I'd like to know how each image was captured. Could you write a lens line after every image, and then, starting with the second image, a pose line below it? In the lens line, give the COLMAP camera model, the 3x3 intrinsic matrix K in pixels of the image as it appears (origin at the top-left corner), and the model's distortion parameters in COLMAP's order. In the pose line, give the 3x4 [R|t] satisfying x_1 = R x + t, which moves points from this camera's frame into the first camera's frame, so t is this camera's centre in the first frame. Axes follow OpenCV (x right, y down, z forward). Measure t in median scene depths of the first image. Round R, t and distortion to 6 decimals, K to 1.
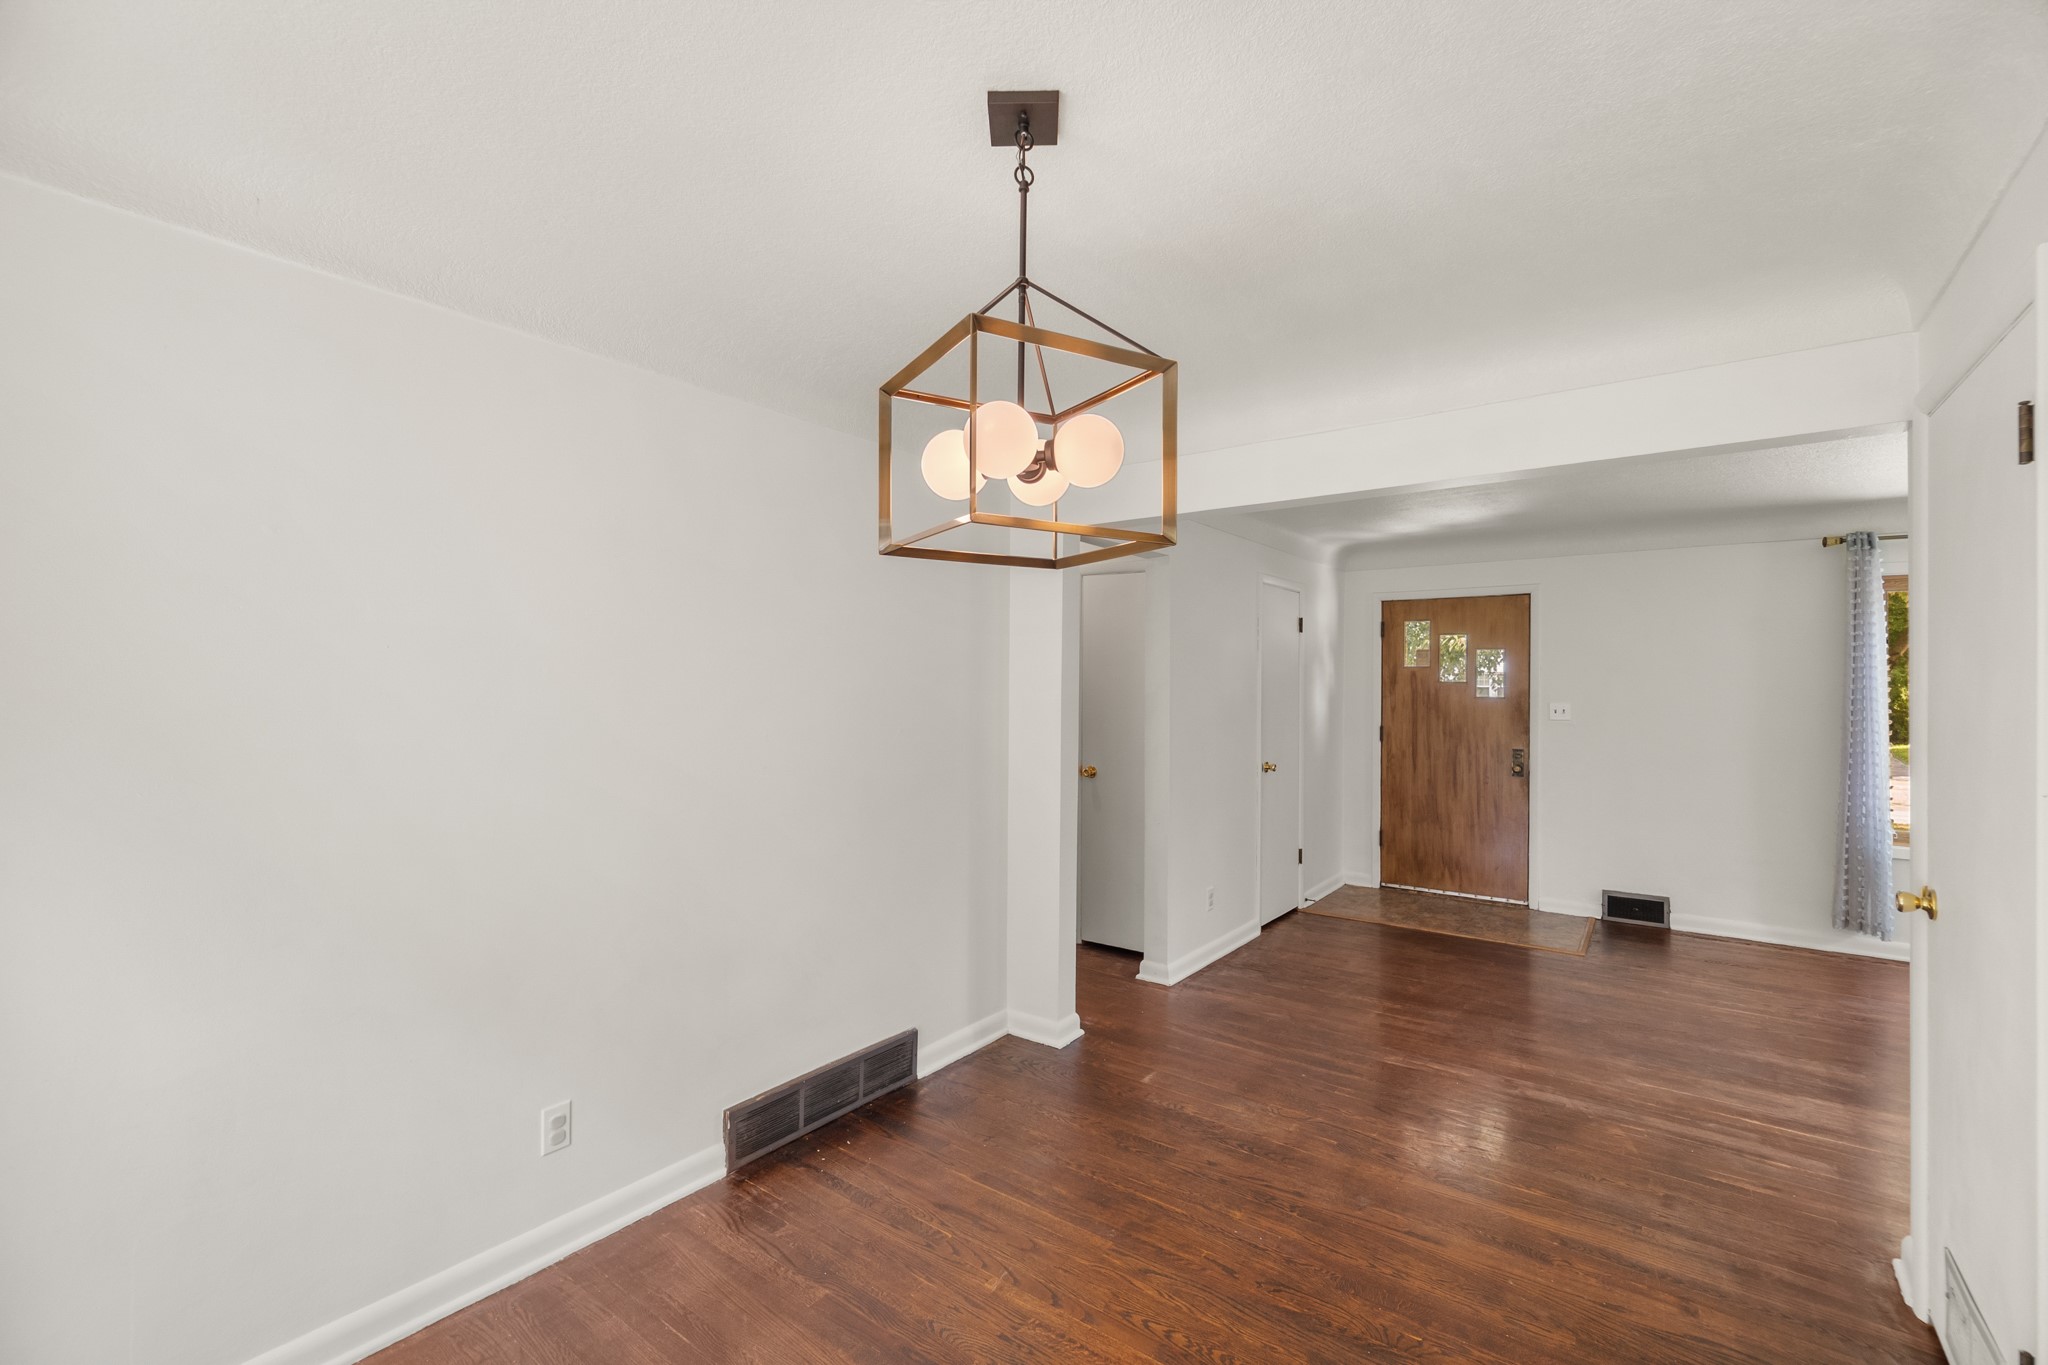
lens RADIAL K [[890.6, 0, 1019.6], [0, 890.6, 682.4], [0, 0, 1]] dist [0.002925, -0.000437]
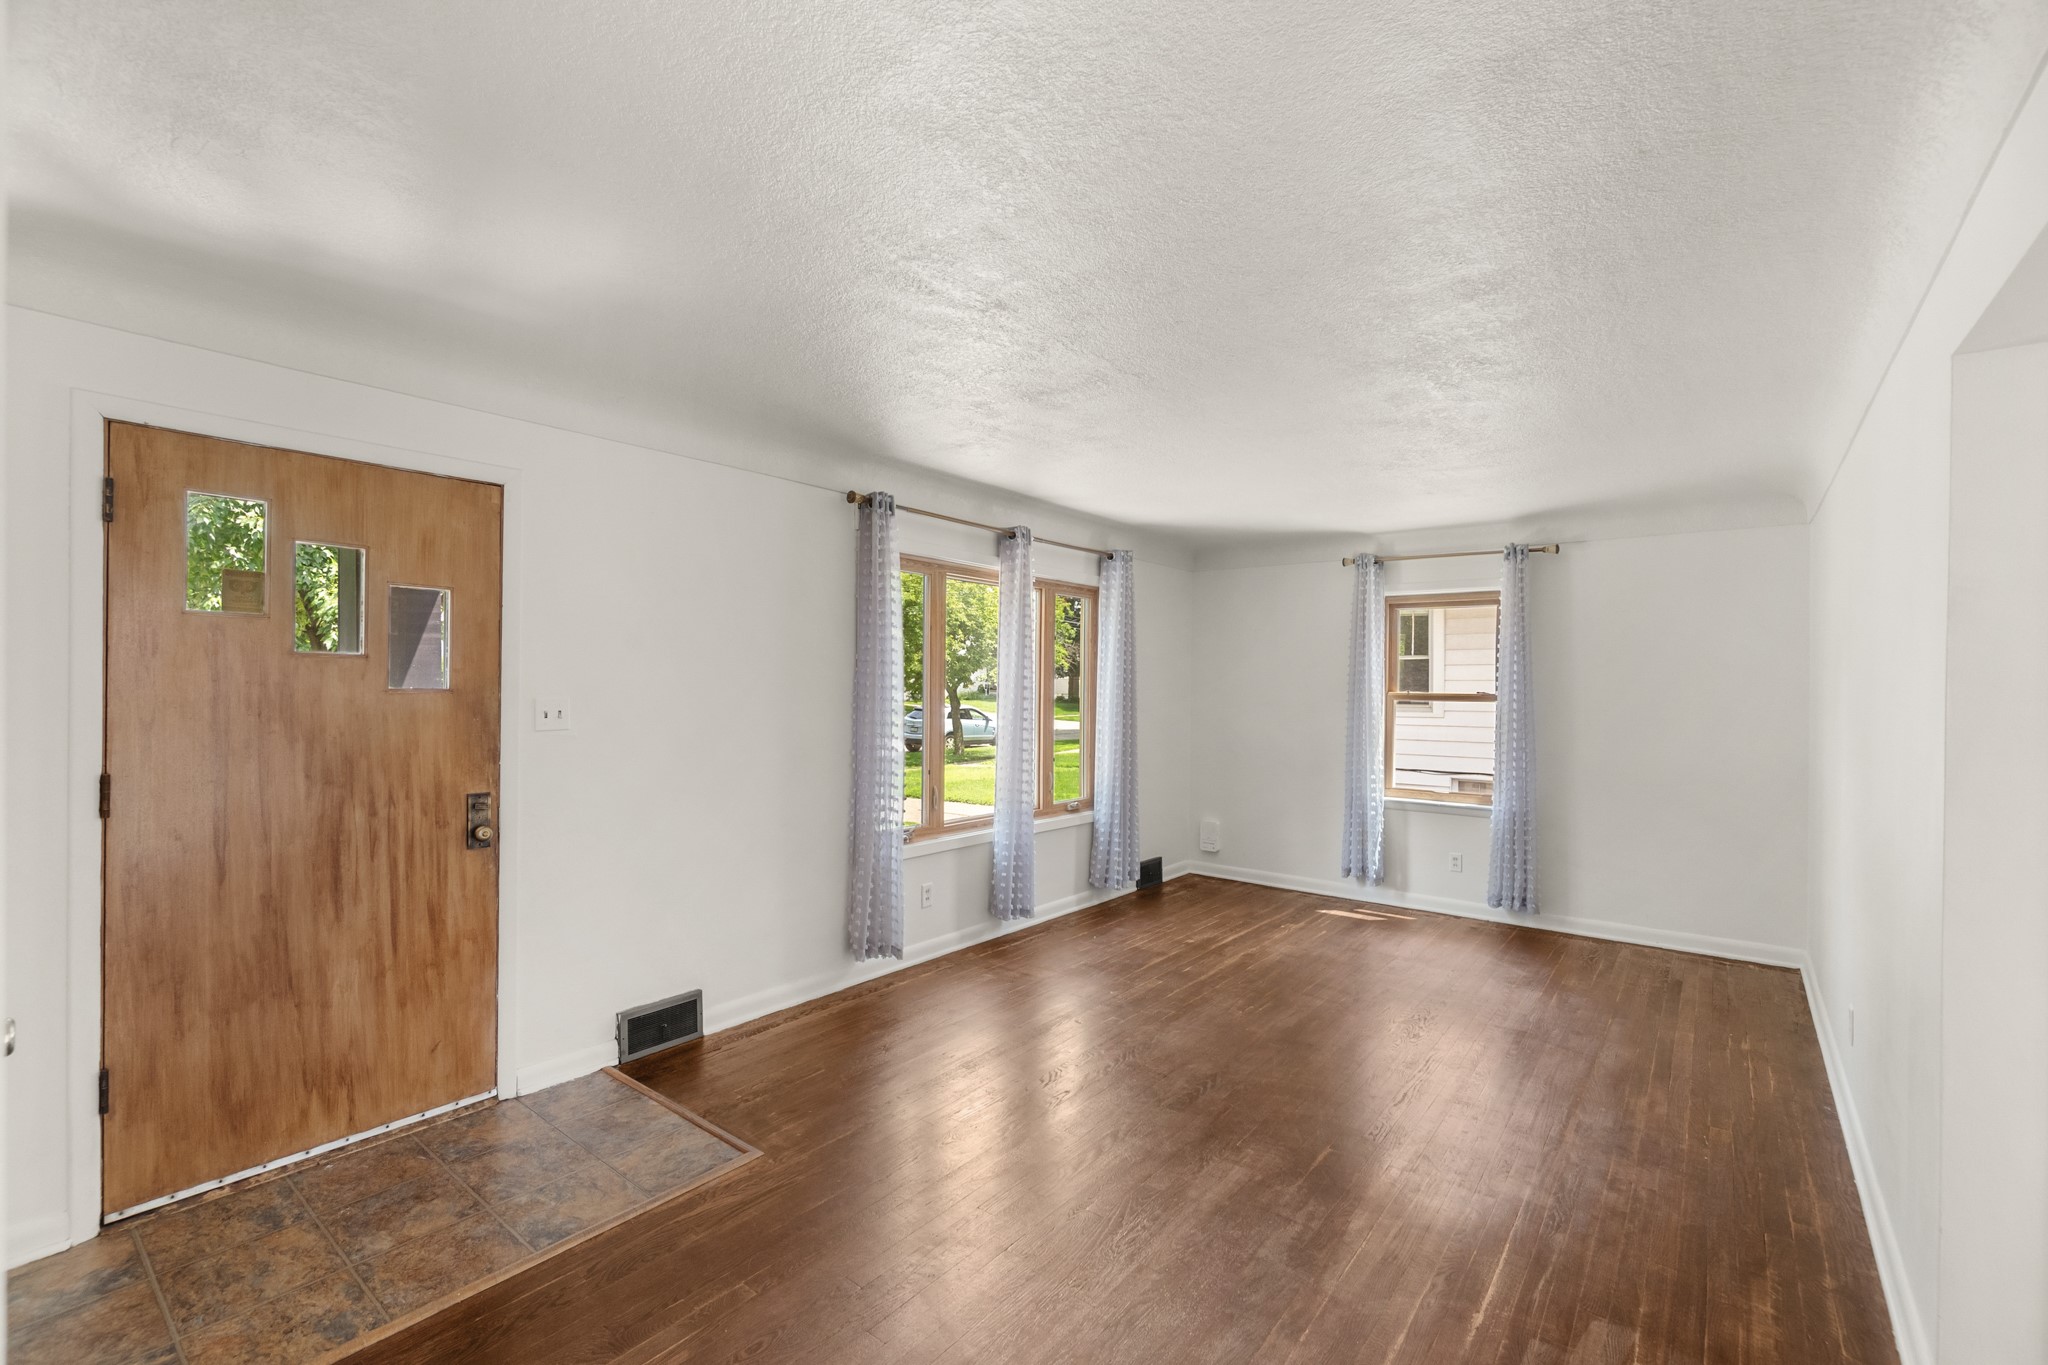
lens RADIAL K [[890.6, 0, 1019.9], [0, 890.6, 694.9], [0, 0, 1]] dist [0.002925, -0.000437]
pose [[0.041932, -0.015064, 0.999007, 0.074841], [-0.011514, 0.999813, 0.015559, 0.008563], [-0.999054, -0.012155, 0.041751, 0.678141]]
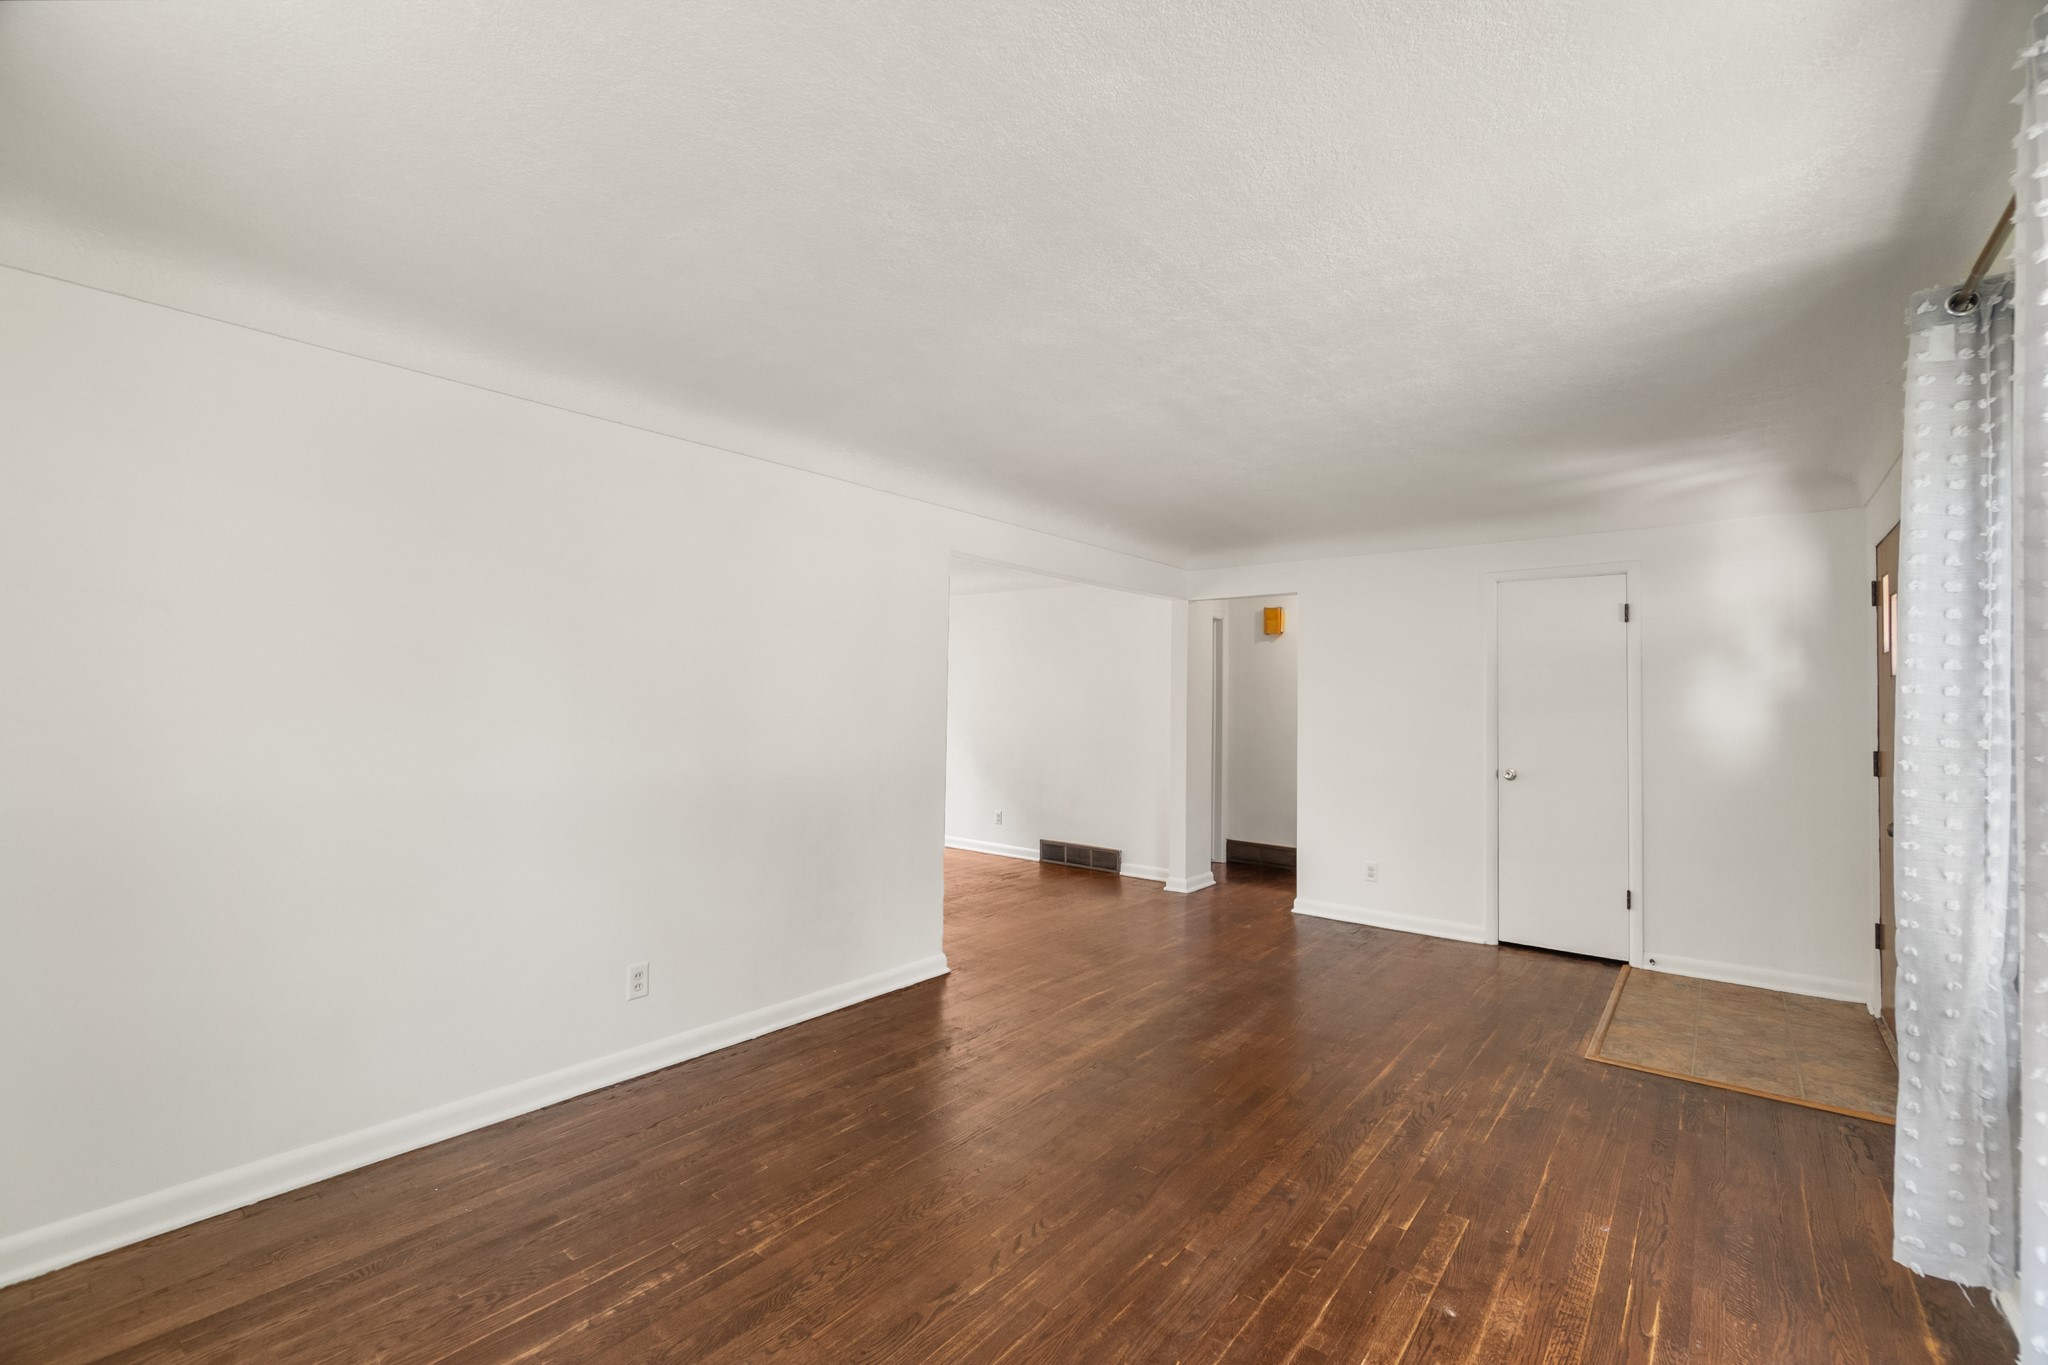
lens RADIAL K [[890.6, 0, 1020.7], [0, 890.6, 687.1], [0, 0, 1]] dist [0.002925, -0.000437]
pose [[-0.048399, -0.022077, -0.998584, 1.127542], [-0.015013, 0.999659, -0.021373, 0.027976], [0.998715, 0.013958, -0.048714, 0.481314]]
